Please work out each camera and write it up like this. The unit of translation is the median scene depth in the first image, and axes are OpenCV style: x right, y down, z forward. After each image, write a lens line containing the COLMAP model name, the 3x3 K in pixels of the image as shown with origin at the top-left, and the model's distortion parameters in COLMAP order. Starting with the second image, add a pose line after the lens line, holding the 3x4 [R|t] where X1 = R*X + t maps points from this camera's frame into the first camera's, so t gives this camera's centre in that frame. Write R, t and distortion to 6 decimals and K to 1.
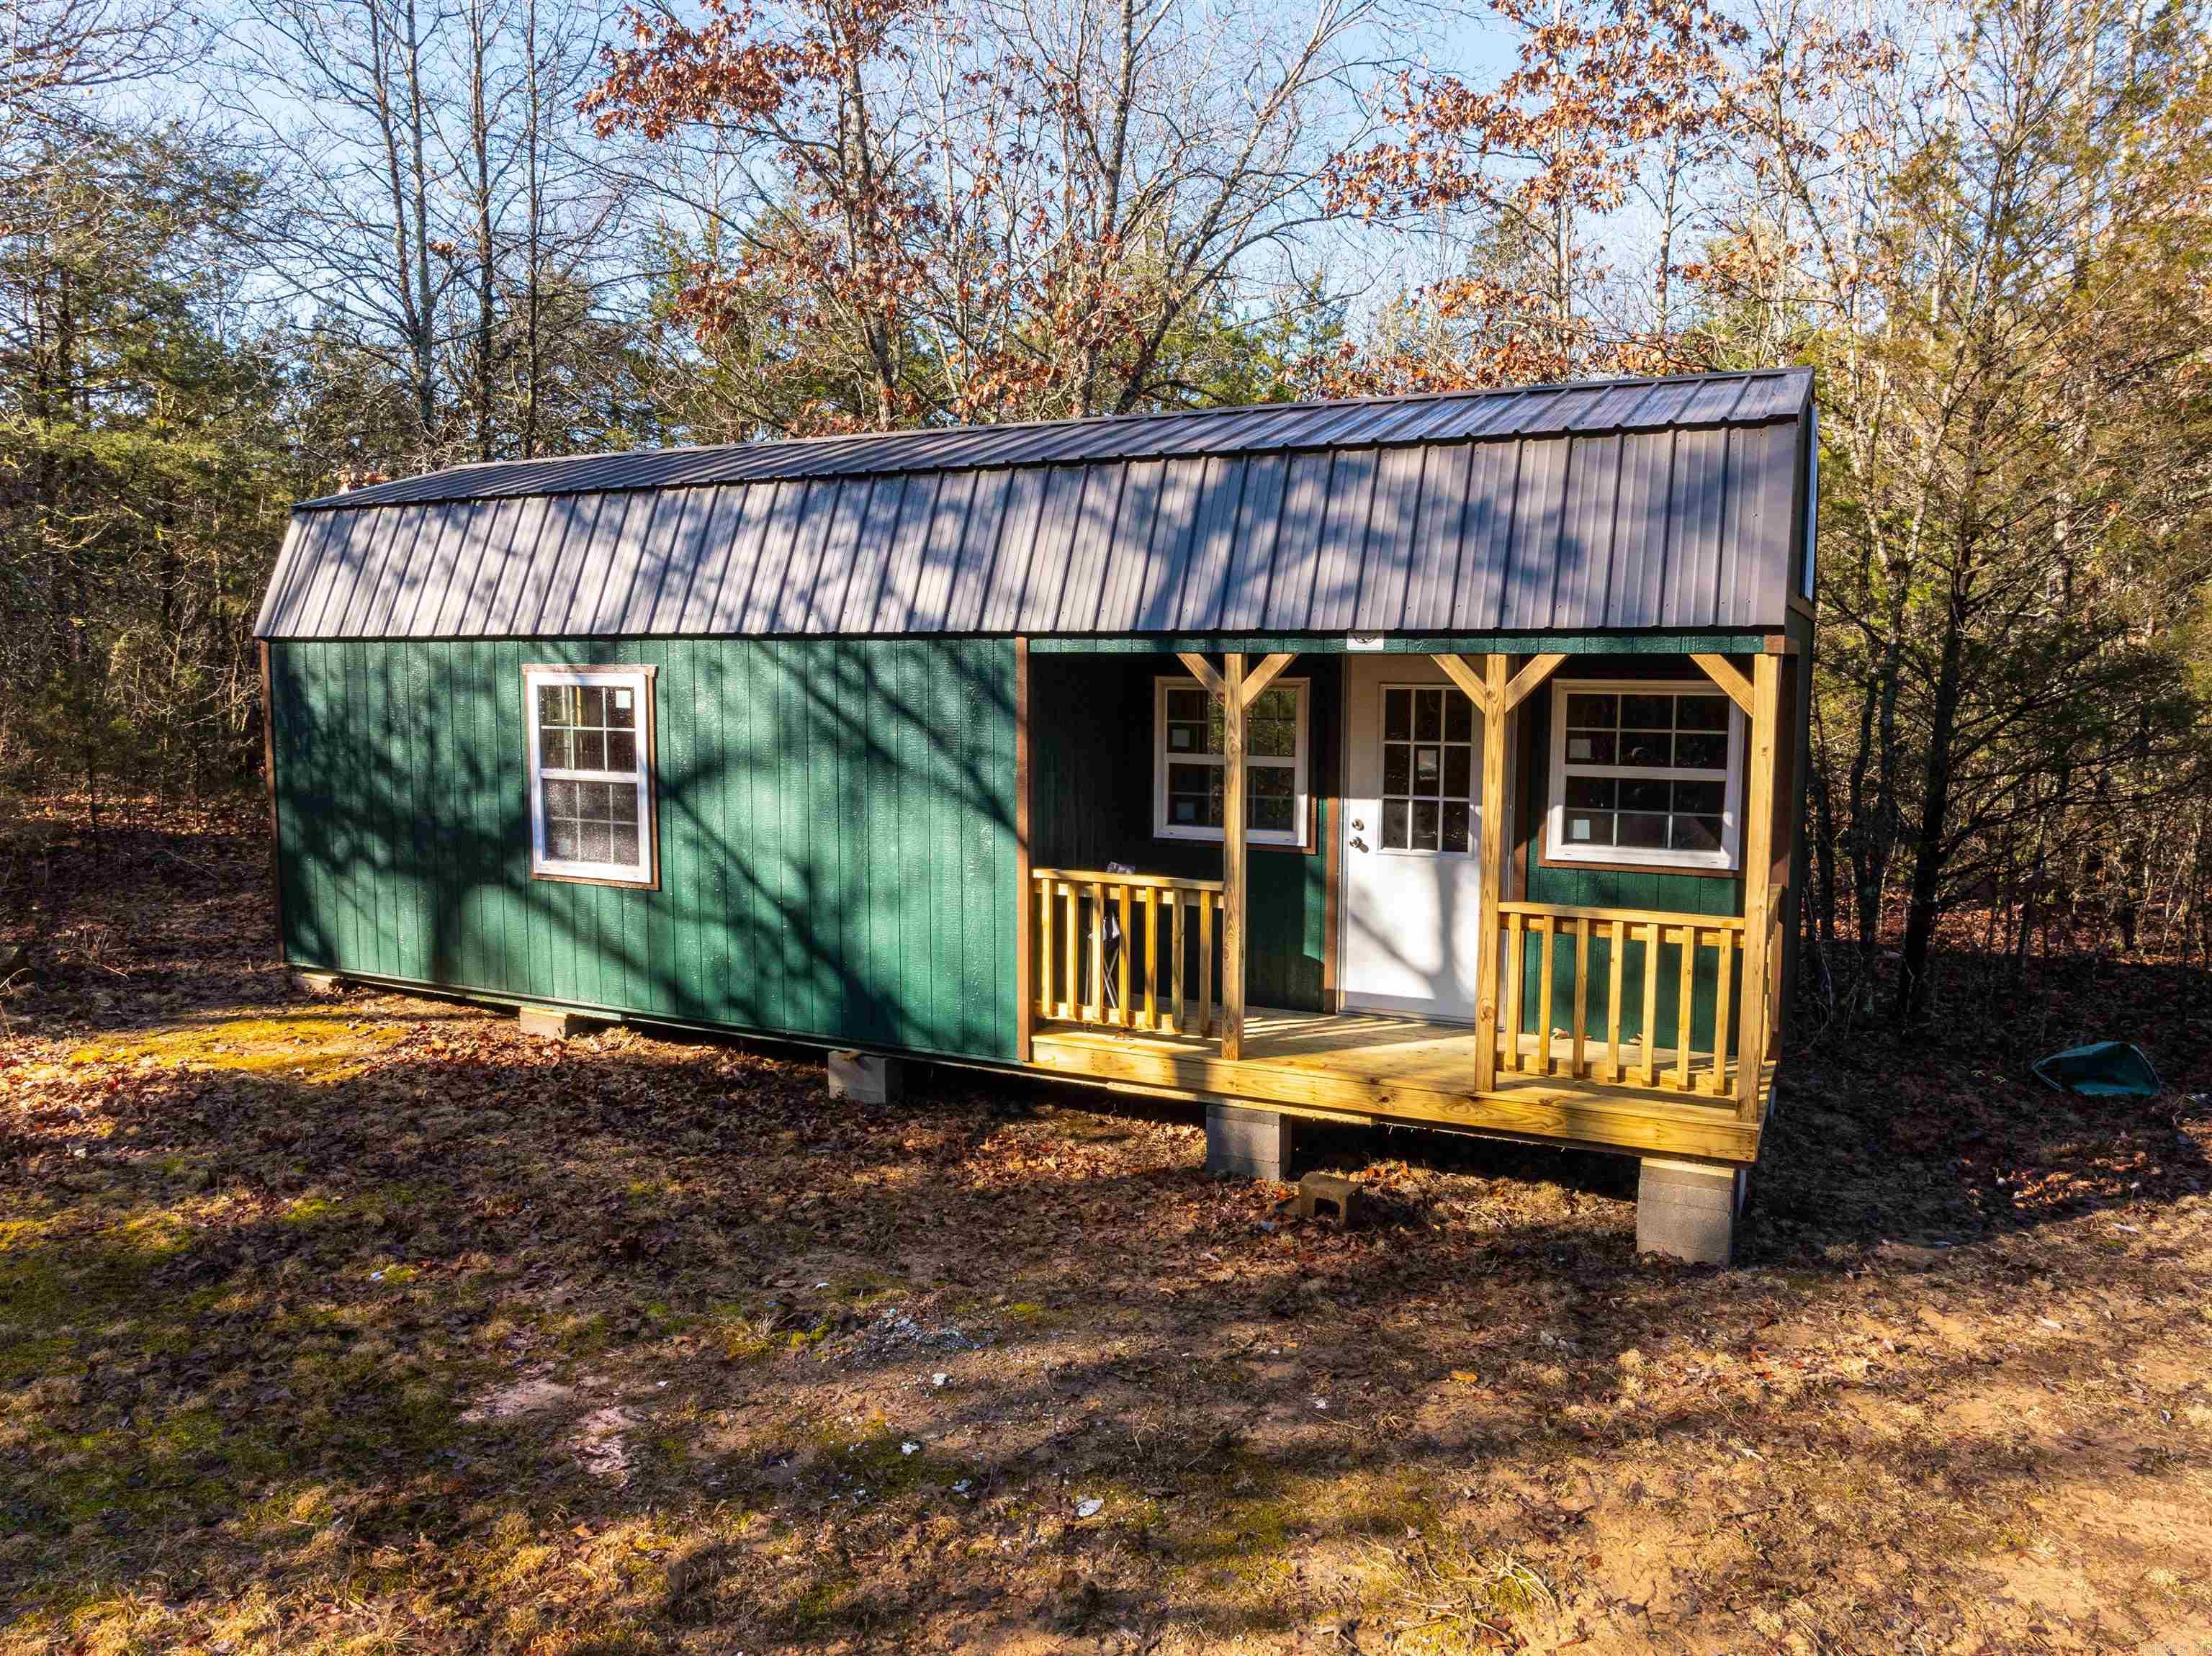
lens RADIAL K [[1623.0, 0, 1106.0], [0, 1623.0, 828.0], [0, 0, 1]] dist [-0.054510, 0.043459]
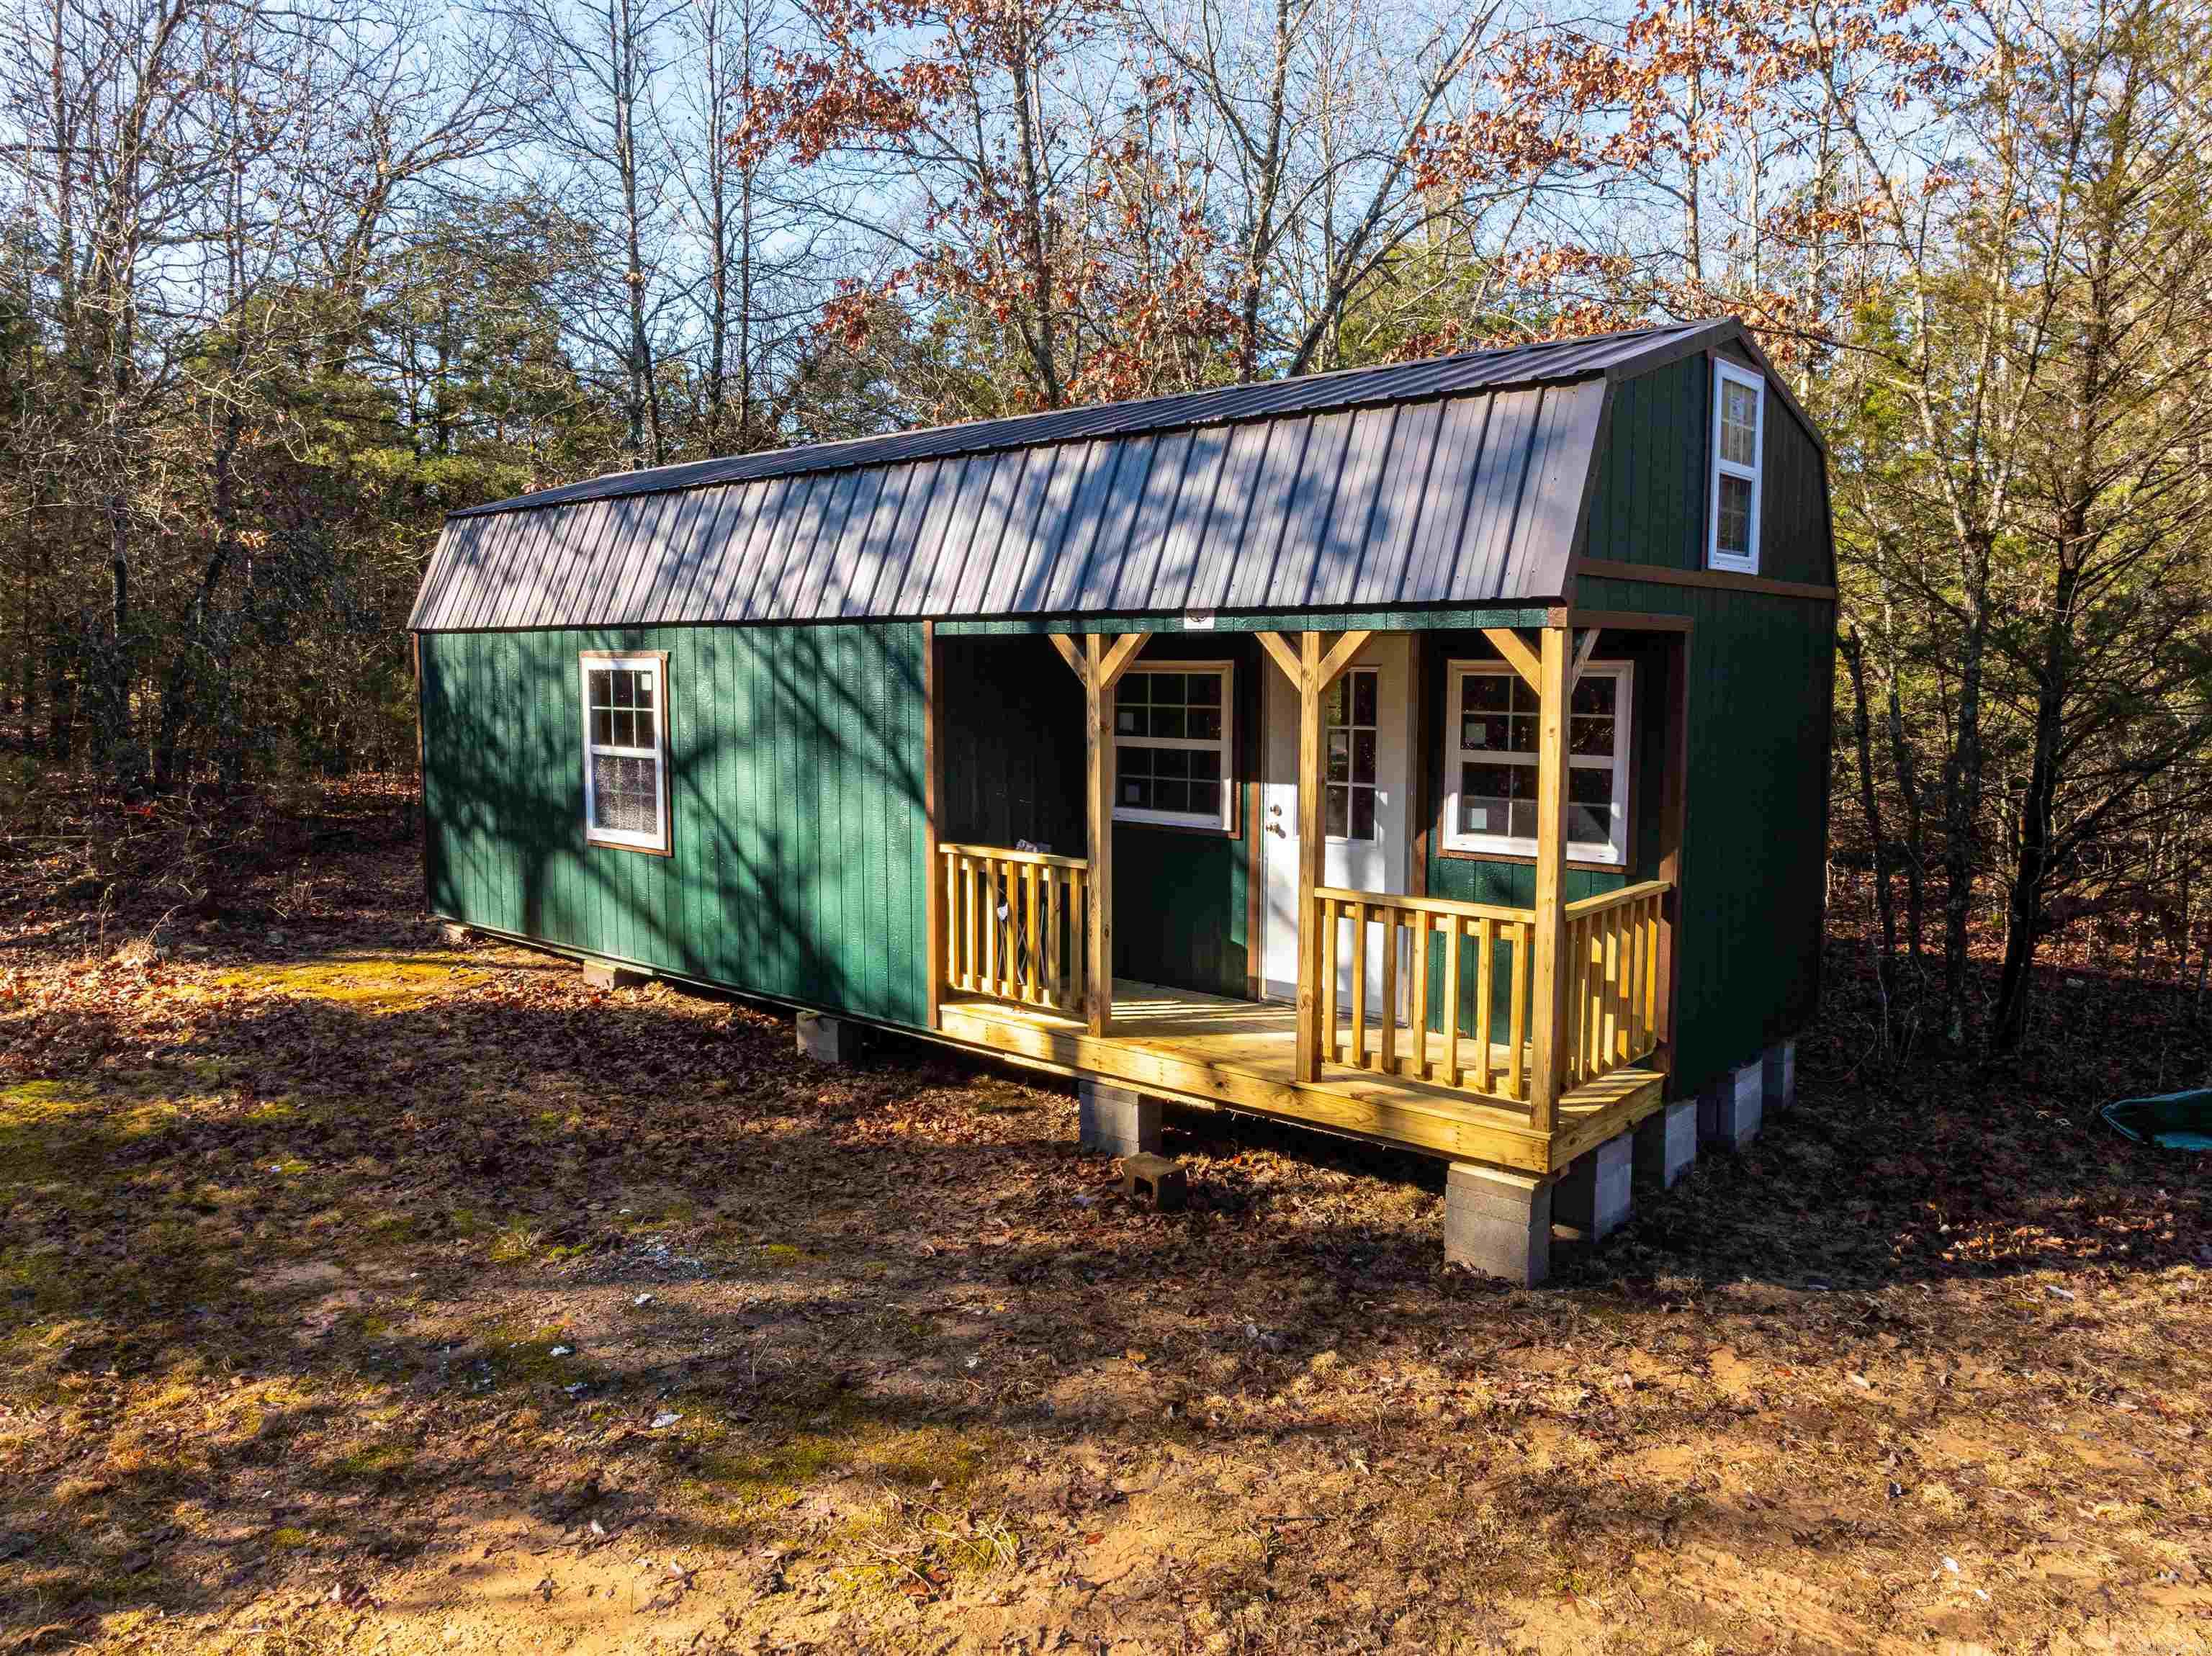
lens RADIAL K [[1623.0, 0, 1106.0], [0, 1623.0, 828.0], [0, 0, 1]] dist [-0.054510, 0.043459]
pose [[0.963673, 0.025729, -0.265844, 0.346699], [-0.026198, 0.999655, 0.001782, 0.010801], [0.265798, 0.005248, 0.964015, 0.026595]]
